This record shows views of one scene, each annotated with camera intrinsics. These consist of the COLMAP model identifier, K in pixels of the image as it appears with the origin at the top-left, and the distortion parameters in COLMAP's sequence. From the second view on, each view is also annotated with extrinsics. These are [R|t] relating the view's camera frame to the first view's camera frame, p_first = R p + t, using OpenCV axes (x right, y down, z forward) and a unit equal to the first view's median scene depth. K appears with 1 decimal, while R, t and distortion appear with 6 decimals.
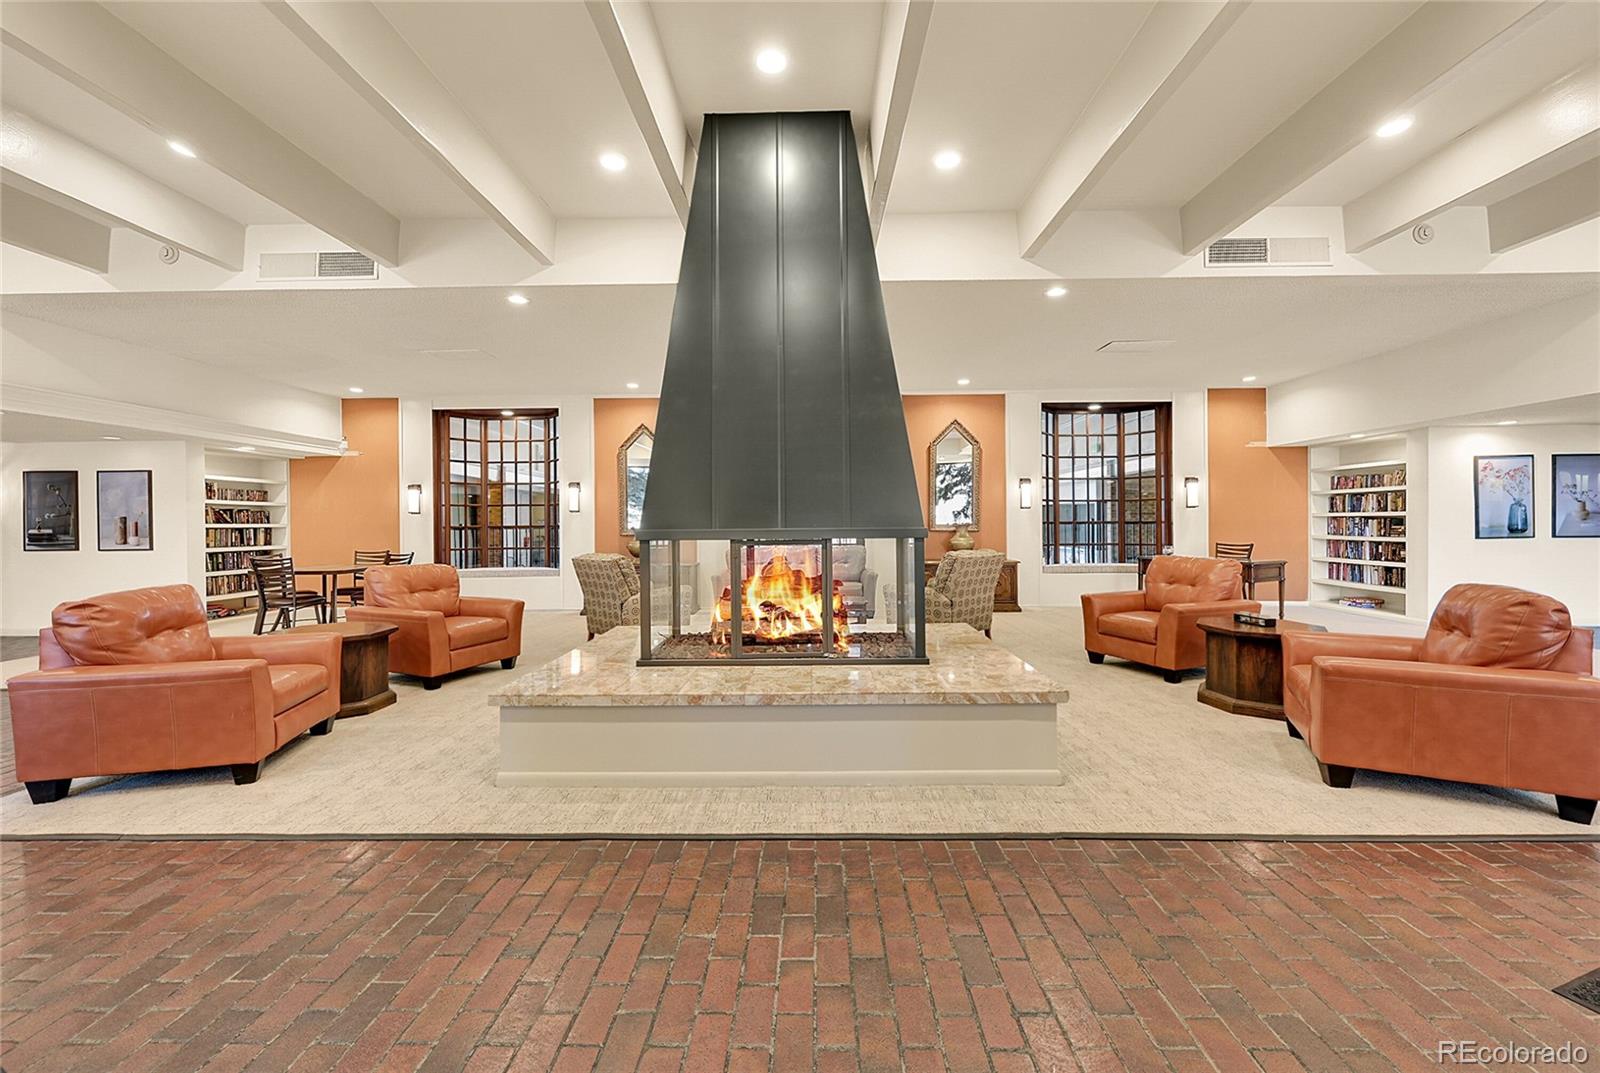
lens RADIAL K [[629.5, 0, 801.4], [0, 629.5, 525.0], [0, 0, 1]] dist [0.000493, -0.000202]
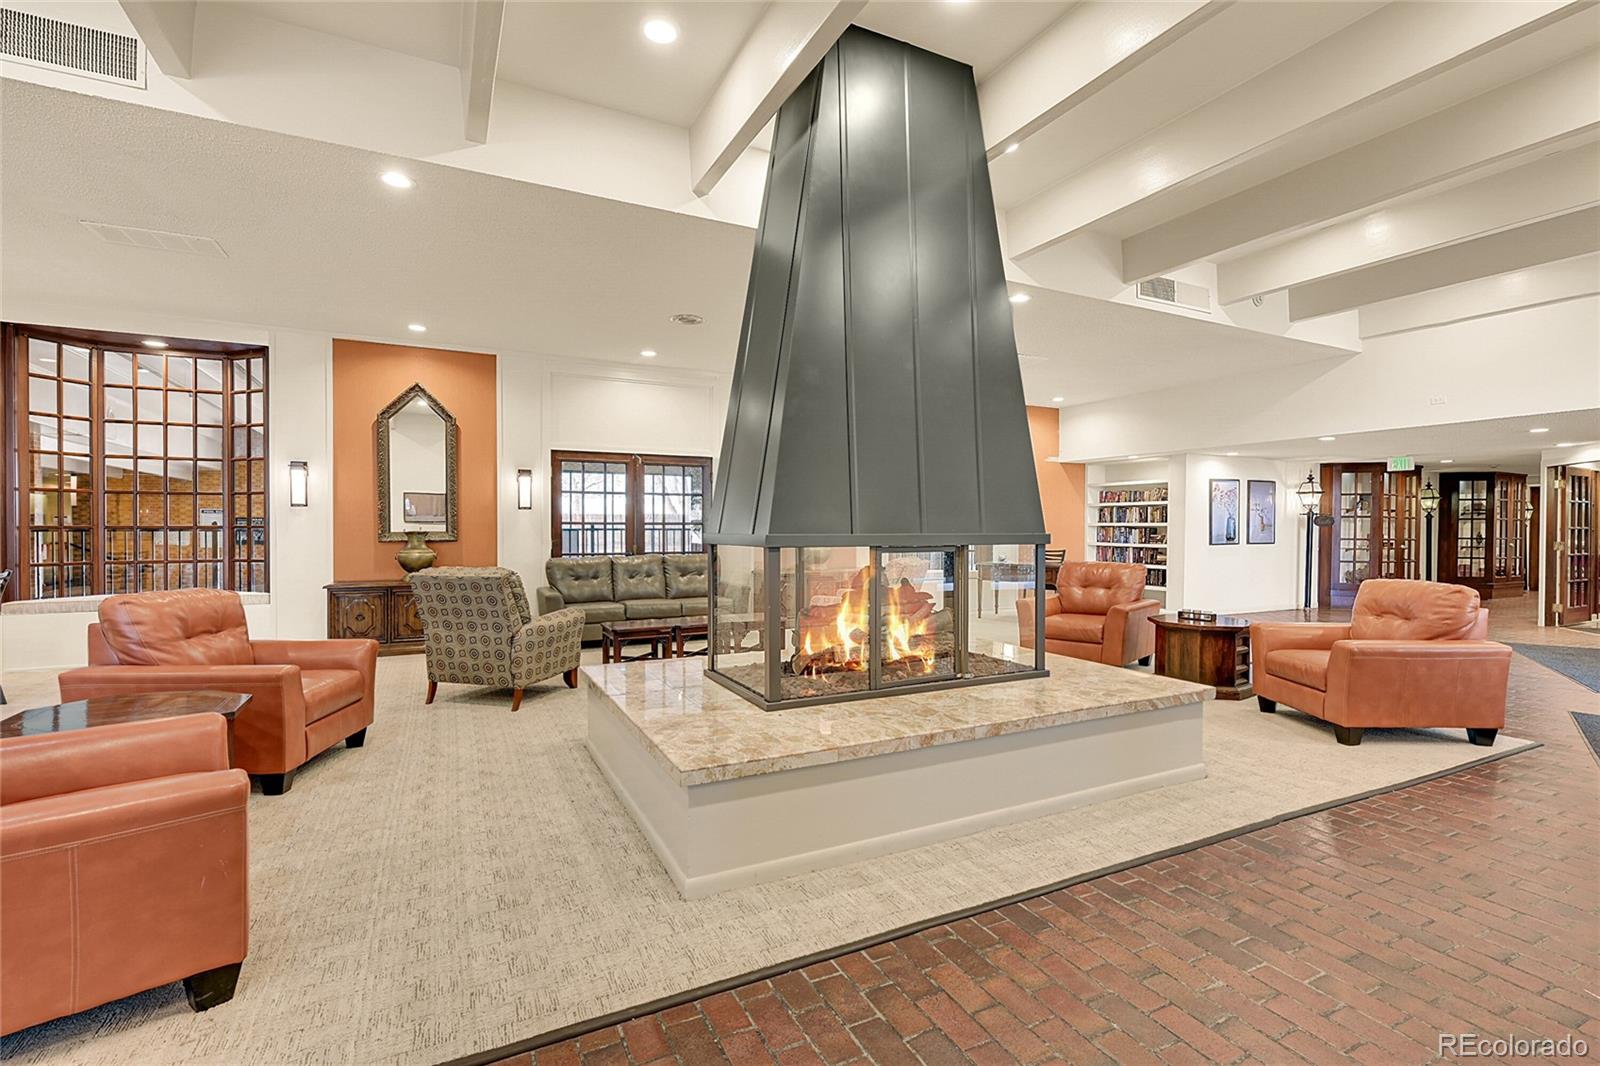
lens RADIAL K [[725.8, 0, 800.9], [0, 725.8, 537.9], [0, 0, 1]] dist [0.001009, -0.000404]
pose [[0.885597, 0.003998, 0.464438, -0.420314], [-0.008862, 0.999926, 0.008290, 0.003444], [-0.464370, -0.011458, 0.885567, 0.131670]]
